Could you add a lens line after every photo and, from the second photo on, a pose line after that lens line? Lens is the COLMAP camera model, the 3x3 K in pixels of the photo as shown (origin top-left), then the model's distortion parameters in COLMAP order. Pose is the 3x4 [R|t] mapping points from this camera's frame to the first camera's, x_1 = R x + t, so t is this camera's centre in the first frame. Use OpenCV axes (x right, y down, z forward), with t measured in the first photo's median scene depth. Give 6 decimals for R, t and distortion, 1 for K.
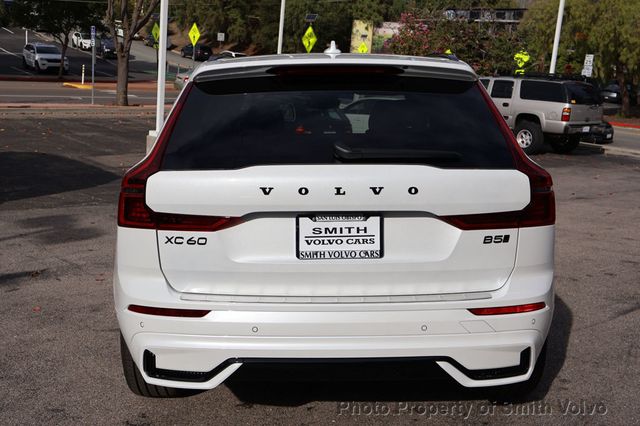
lens RADIAL K [[728.6, 0, 298.6], [0, 728.6, 213.0], [0, 0, 1]] dist [0.013109, -0.001619]
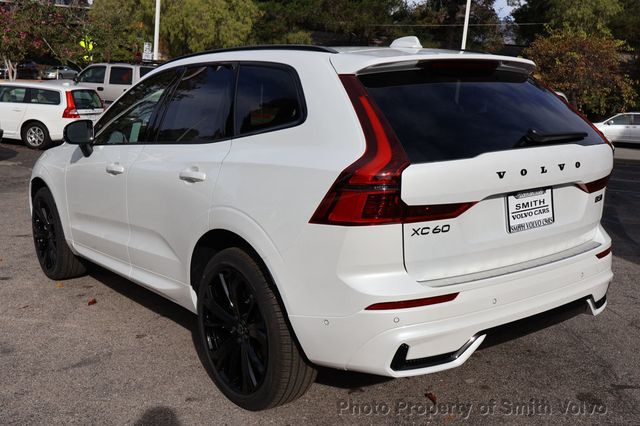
lens RADIAL K [[728.6, 0, 298.6], [0, 728.6, 213.0], [0, 0, 1]] dist [0.013109, -0.001619]
pose [[0.791168, -0.112035, 0.601250, -0.153274], [0.100143, 0.993541, 0.053357, -0.009997], [-0.603345, 0.017996, 0.797277, 0.048268]]
